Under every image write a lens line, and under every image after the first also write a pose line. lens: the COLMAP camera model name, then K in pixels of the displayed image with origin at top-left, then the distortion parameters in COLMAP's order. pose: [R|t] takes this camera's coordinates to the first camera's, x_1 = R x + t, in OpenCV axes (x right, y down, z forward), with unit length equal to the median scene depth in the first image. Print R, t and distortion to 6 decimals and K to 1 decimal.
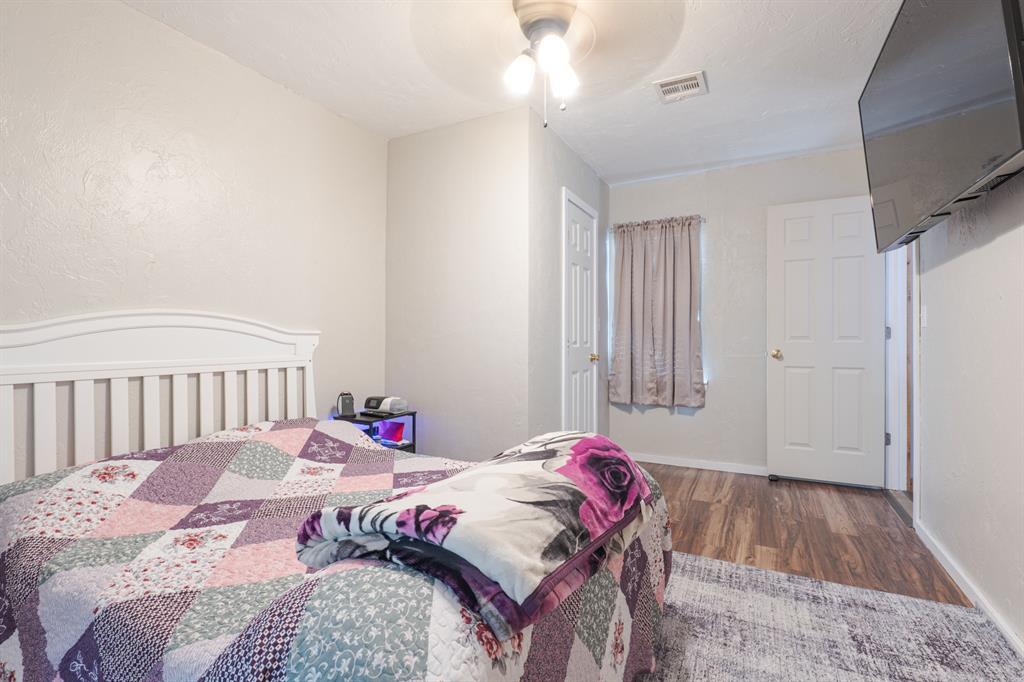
lens RADIAL K [[477.1, 0, 511.2], [0, 477.1, 339.1], [0, 0, 1]] dist [-0.008674, 0.001083]
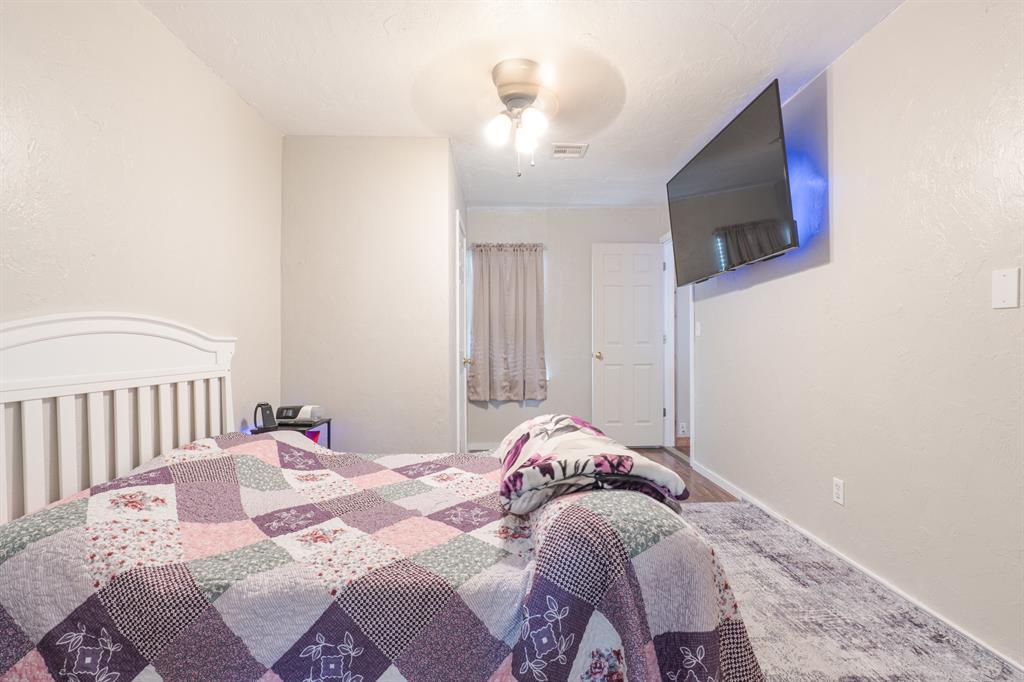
lens RADIAL K [[477.1, 0, 527.8], [0, 477.1, 345.8], [0, 0, 1]] dist [-0.008674, 0.001083]
pose [[0.865002, -0.006512, 0.501726, -0.448760], [0.005171, 0.999978, 0.004065, -0.002215], [-0.501742, -0.000922, 0.865017, -0.082332]]
